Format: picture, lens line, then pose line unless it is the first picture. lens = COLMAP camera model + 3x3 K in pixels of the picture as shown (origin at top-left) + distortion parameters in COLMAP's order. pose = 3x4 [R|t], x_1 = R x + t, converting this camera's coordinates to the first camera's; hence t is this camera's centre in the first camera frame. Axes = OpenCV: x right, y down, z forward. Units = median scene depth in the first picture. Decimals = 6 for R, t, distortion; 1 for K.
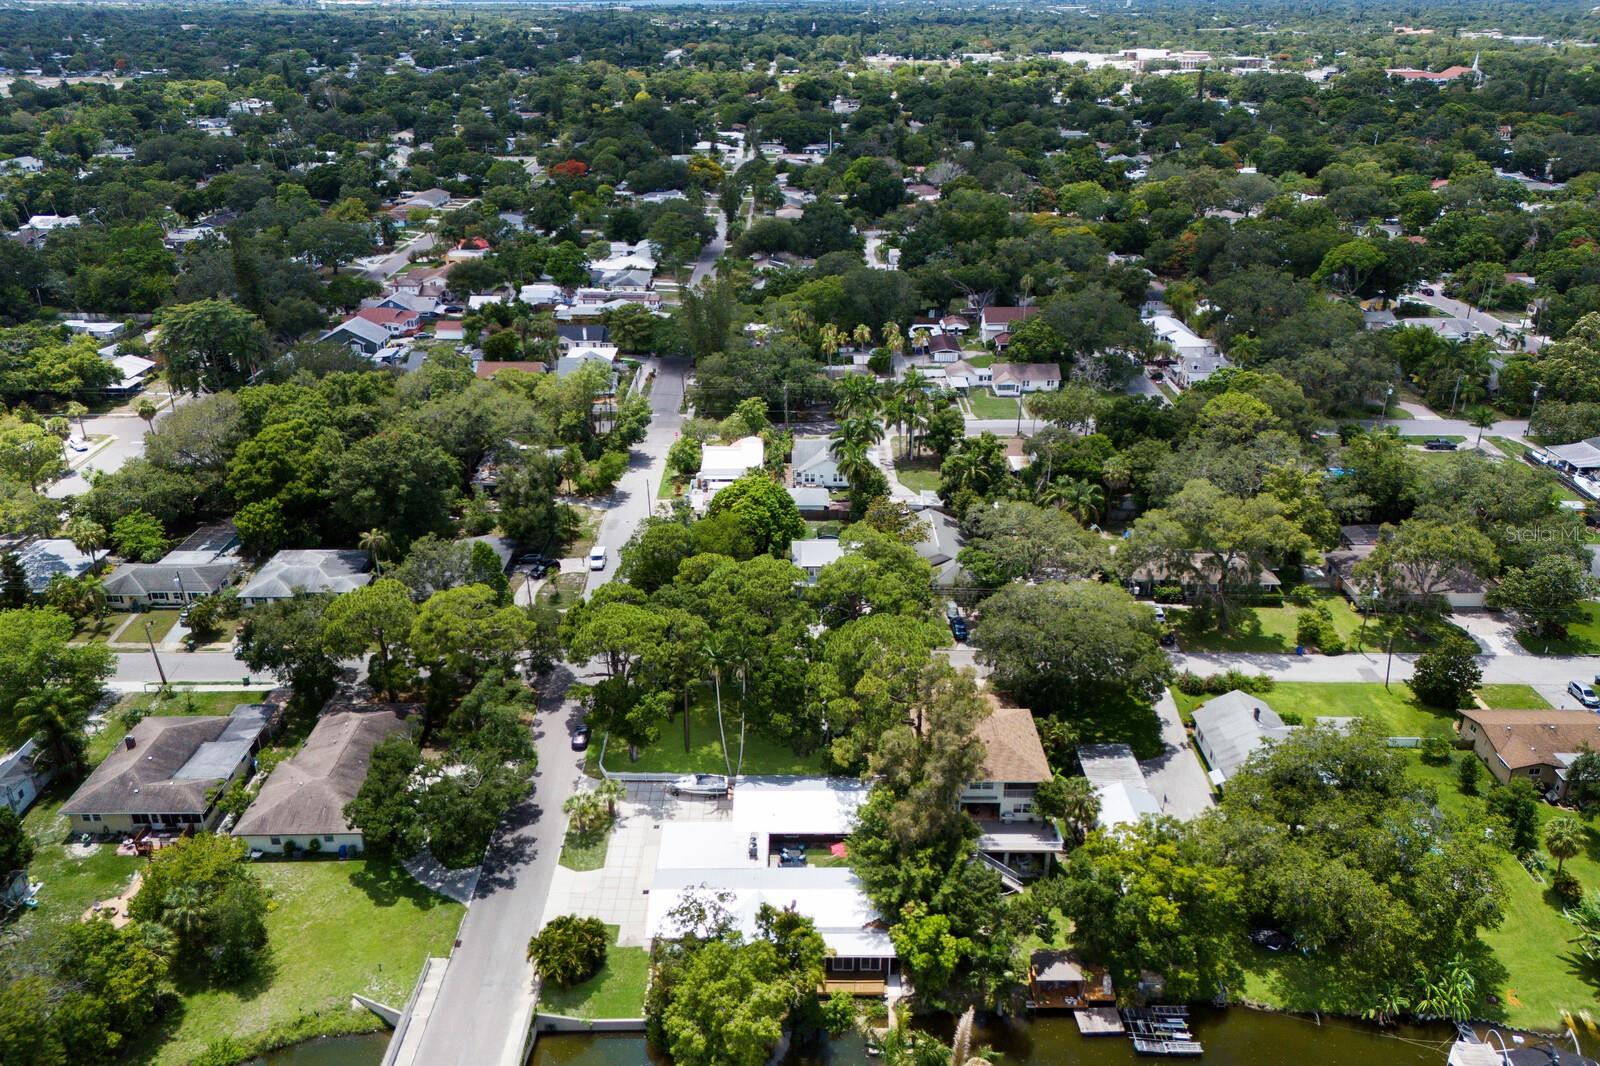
lens RADIAL K [[1163.3, 0, 800.0], [0, 1163.3, 533.0], [0, 0, 1]] dist [0.085635, -0.085757]
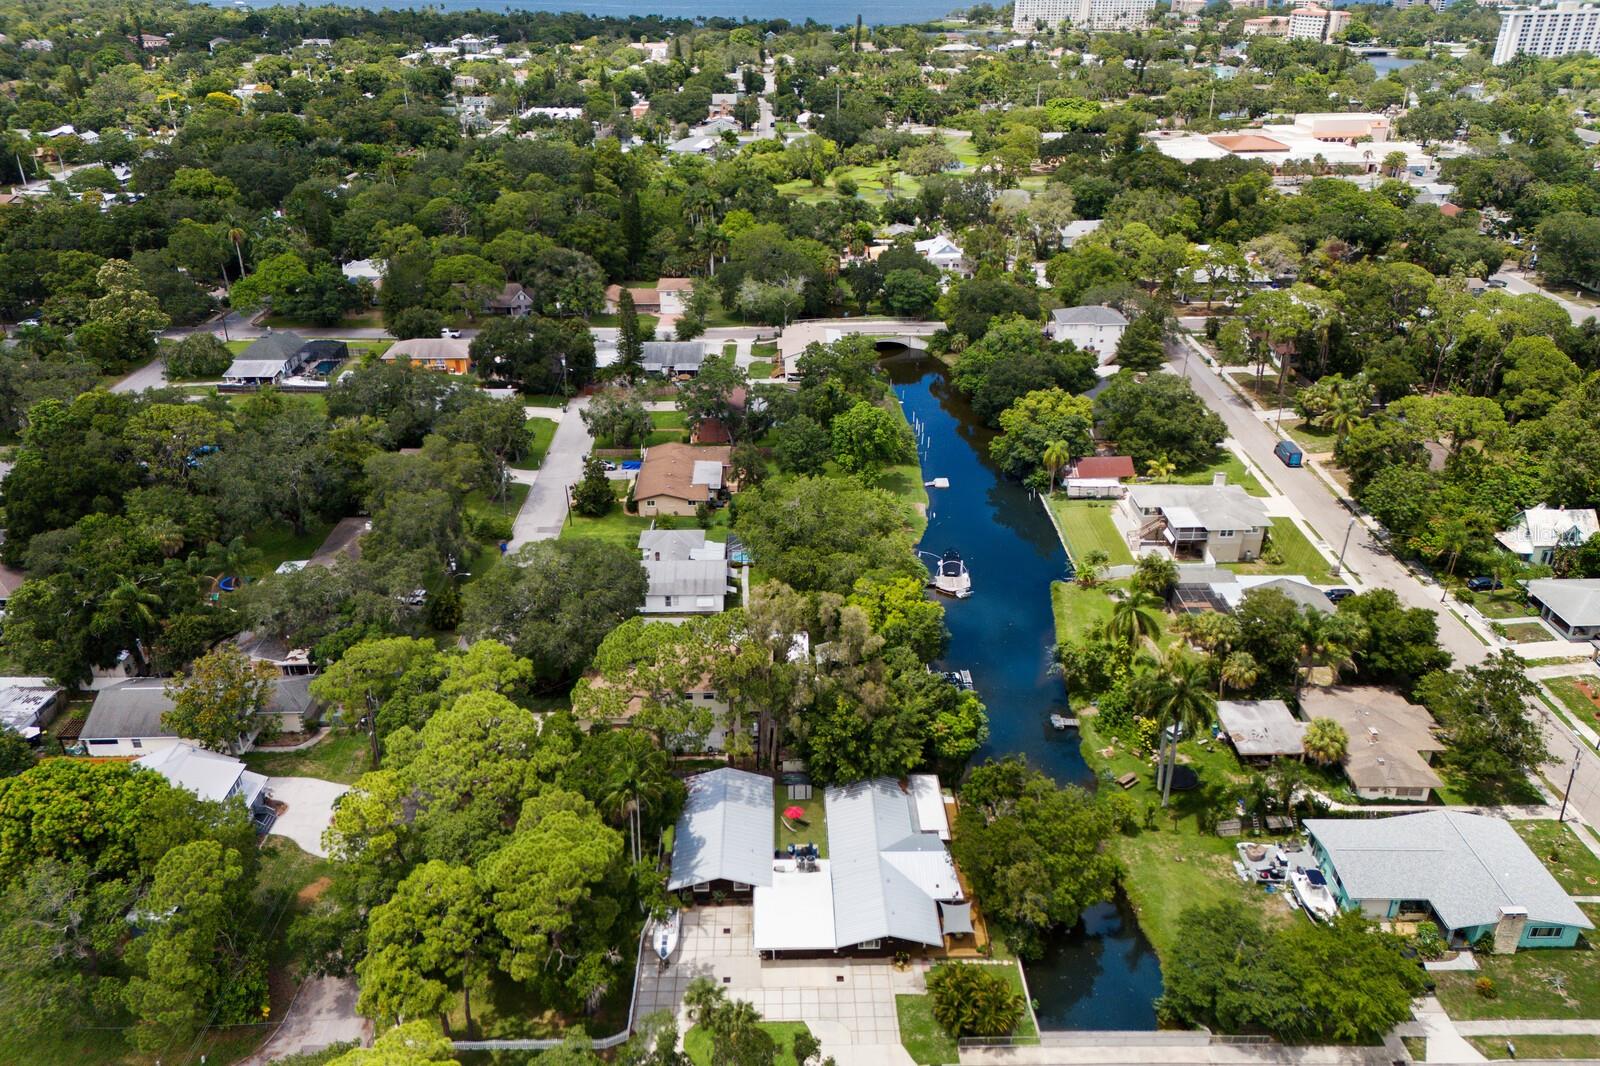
lens RADIAL K [[1163.3, 0, 800.0], [0, 1163.3, 533.0], [0, 0, 1]] dist [0.085635, -0.085757]
pose [[-0.007984, -0.444150, 0.895917, -0.396455], [0.420243, 0.811495, 0.406043, -0.170969], [-0.907377, 0.379744, 0.180172, 0.382510]]
